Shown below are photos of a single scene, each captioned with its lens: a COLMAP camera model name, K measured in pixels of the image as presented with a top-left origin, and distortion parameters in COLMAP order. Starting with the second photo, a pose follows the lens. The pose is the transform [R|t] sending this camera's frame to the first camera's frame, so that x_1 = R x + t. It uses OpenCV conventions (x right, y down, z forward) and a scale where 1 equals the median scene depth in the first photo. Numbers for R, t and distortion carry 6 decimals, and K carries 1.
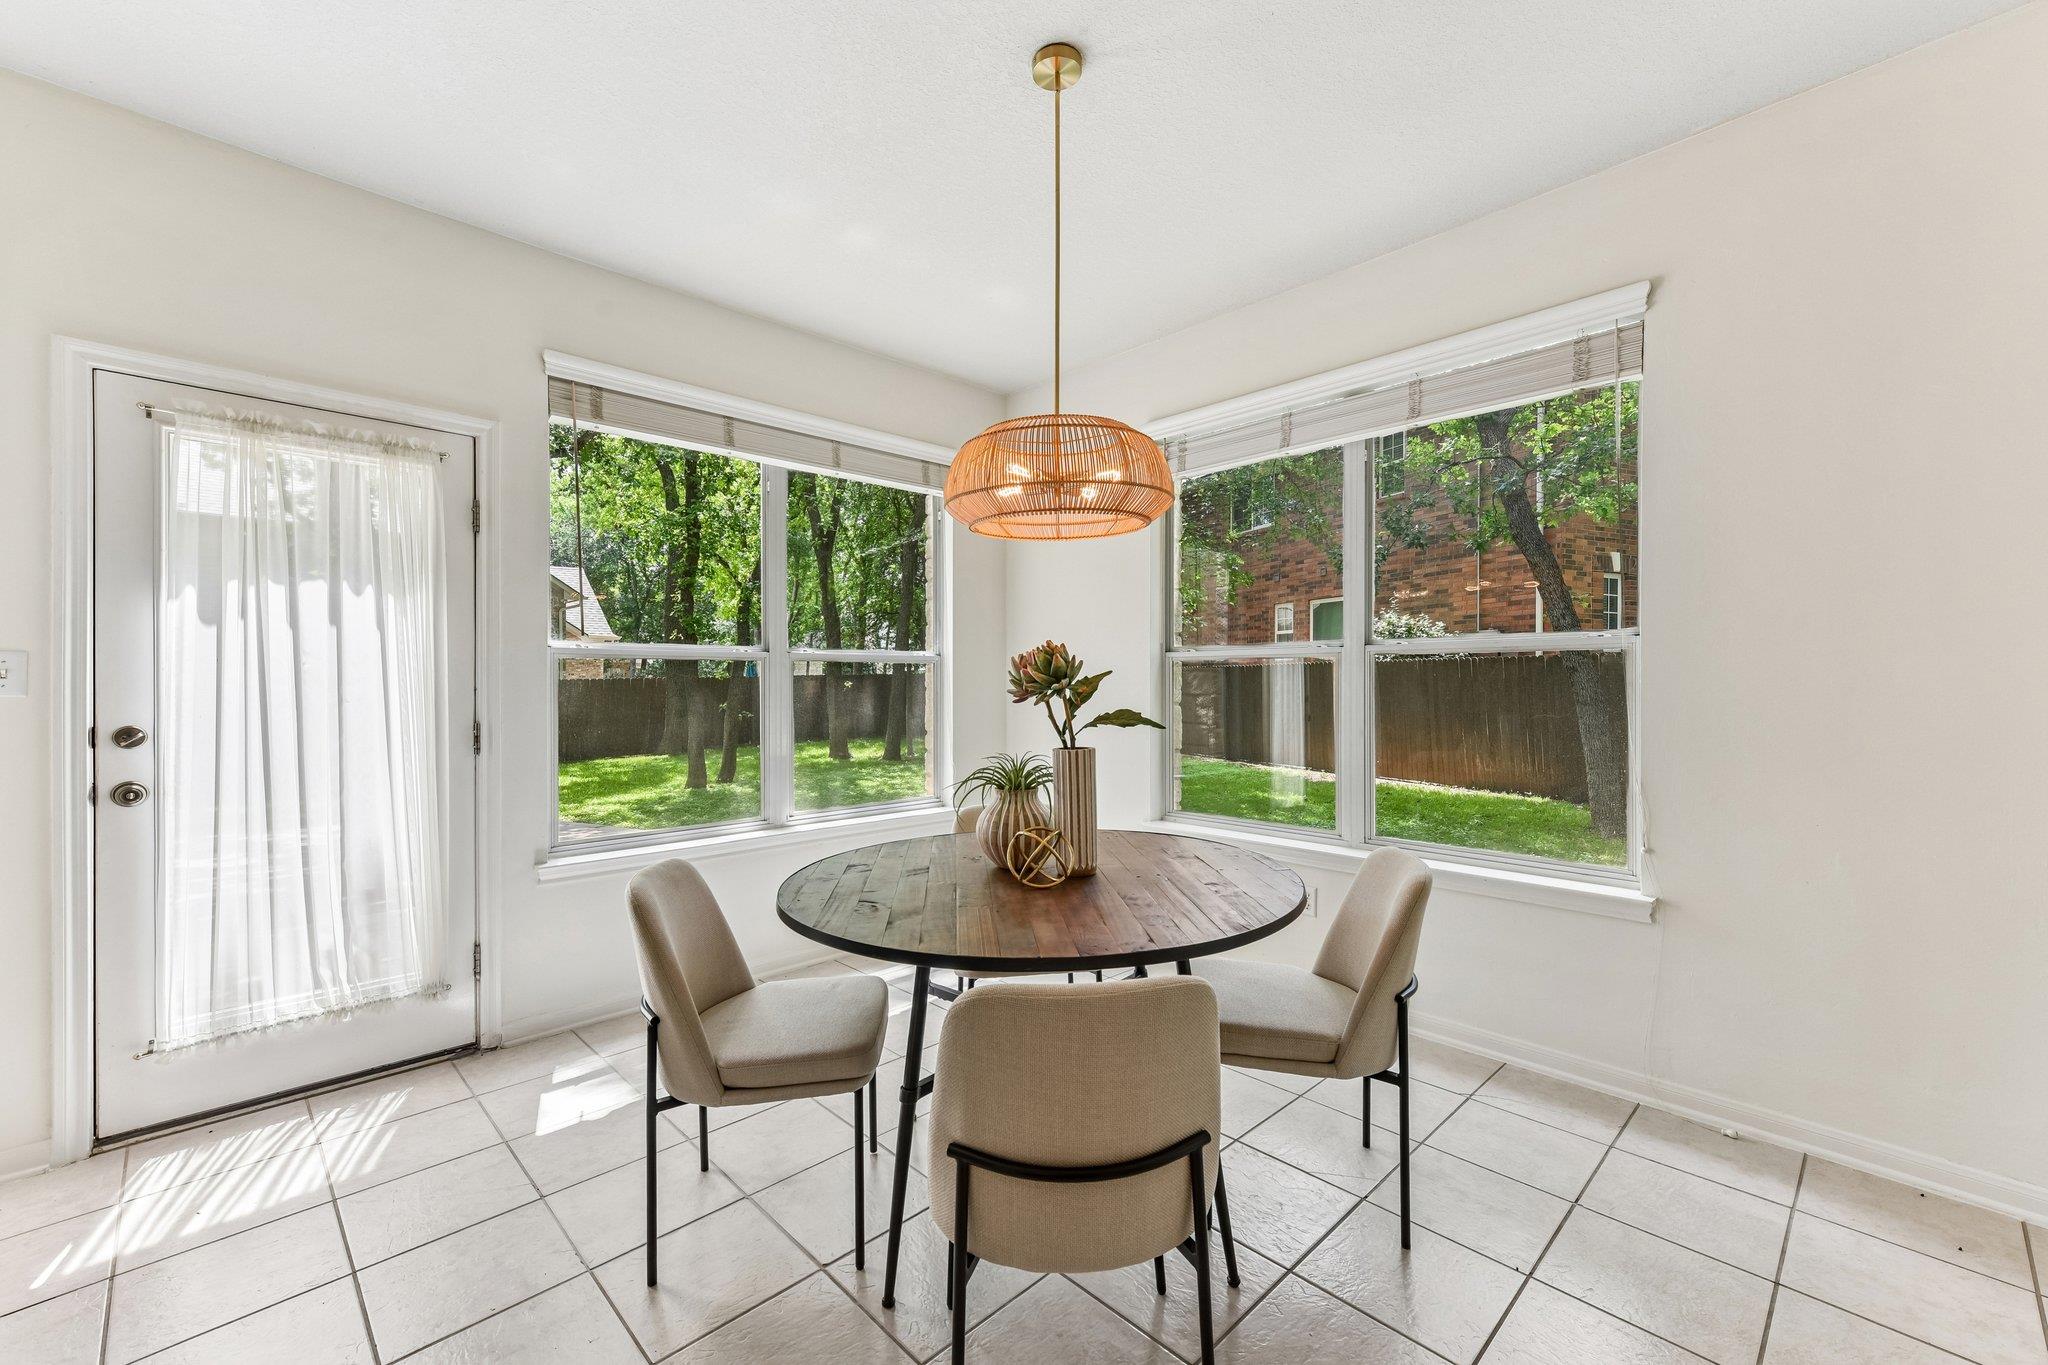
lens RADIAL K [[821.9, 0, 1023.2], [0, 821.9, 685.1], [0, 0, 1]] dist [0.018844, -0.000052]
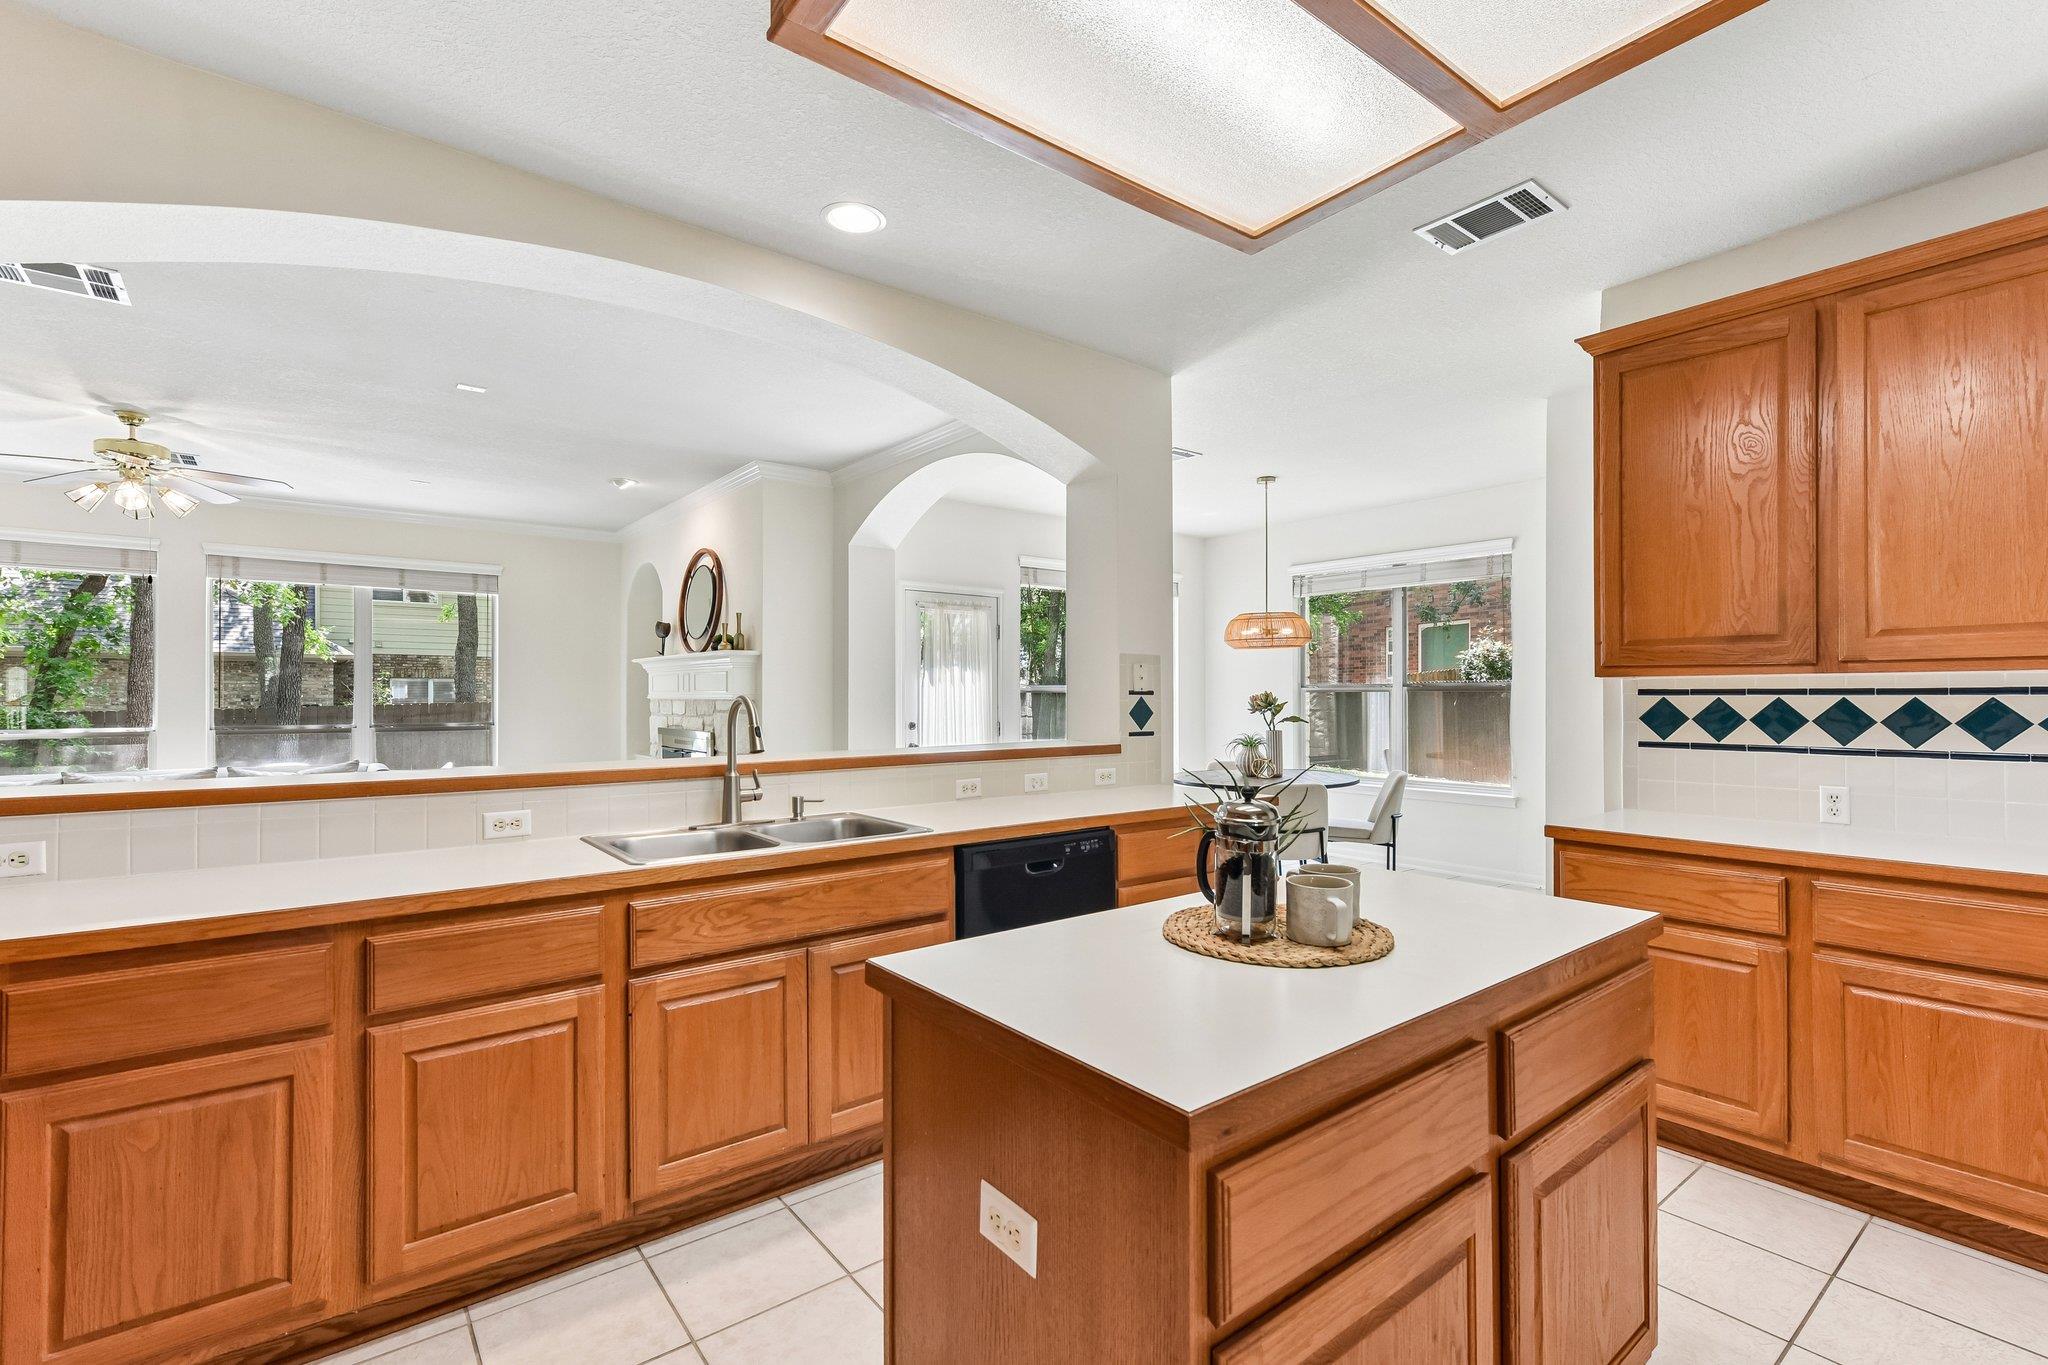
lens RADIAL K [[921.0, 0, 1043.1], [0, 921.0, 697.0], [0, 0, 1]] dist [0.003954, -0.000074]
pose [[0.997229, 0.000841, -0.074393, -0.447908], [-0.001015, 0.999997, -0.002302, -0.023930], [0.074391, 0.002371, 0.997226, -1.979548]]
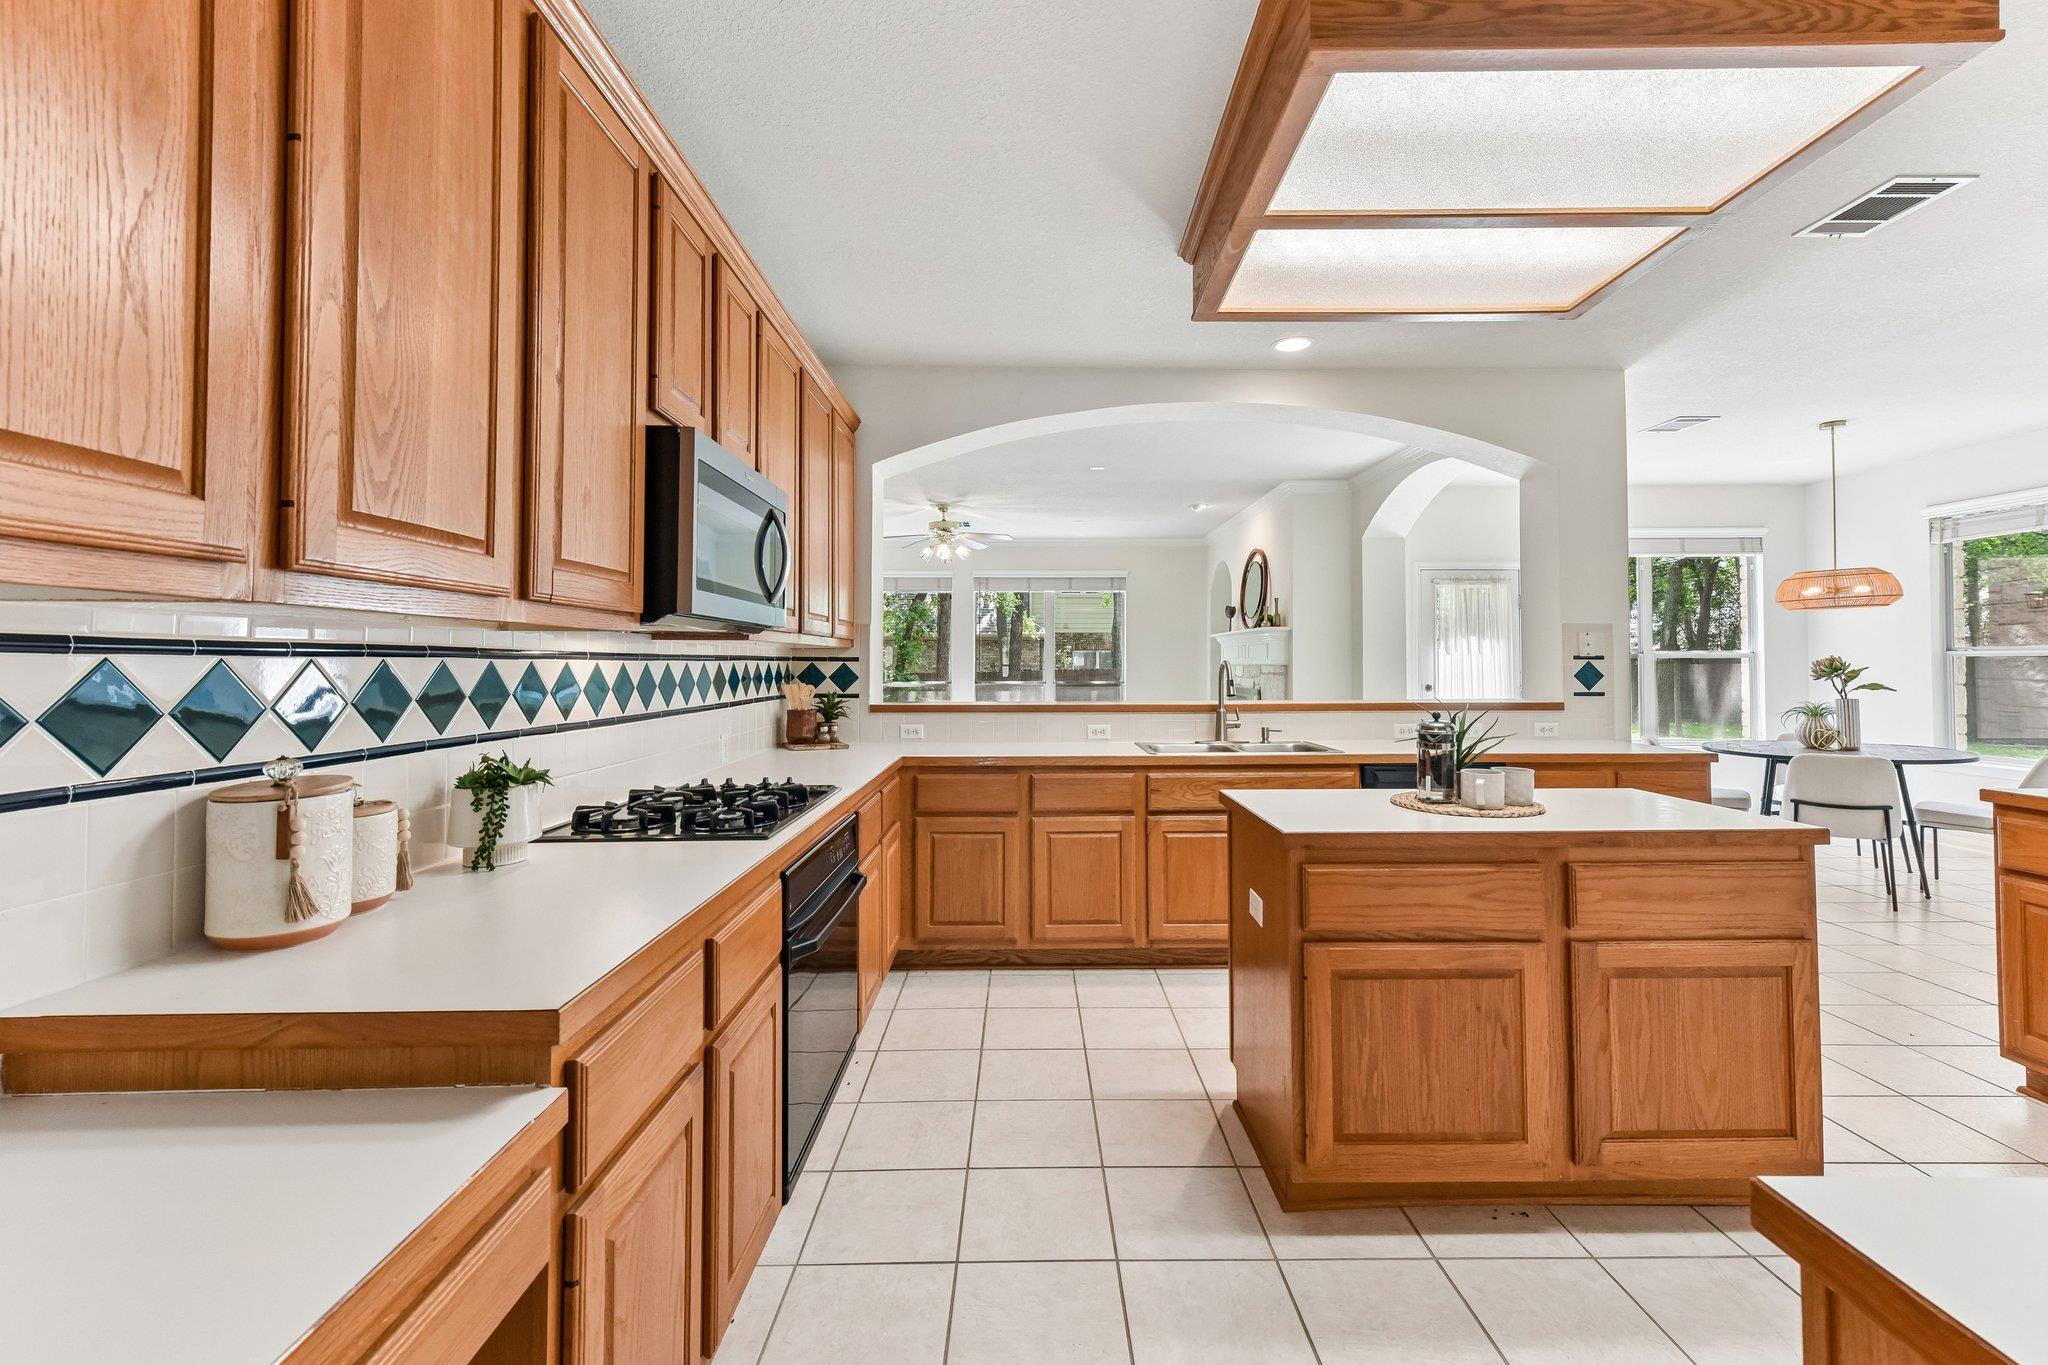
lens RADIAL K [[867.0, 0, 1019.9], [0, 867.0, 649.9], [0, 0, 1]] dist [0.002432, 0.000273]
pose [[0.728164, -0.010661, -0.685320, 0.041309], [-0.002295, 0.999835, -0.017992, -0.015908], [0.685399, 0.014674, 0.728020, -2.456253]]
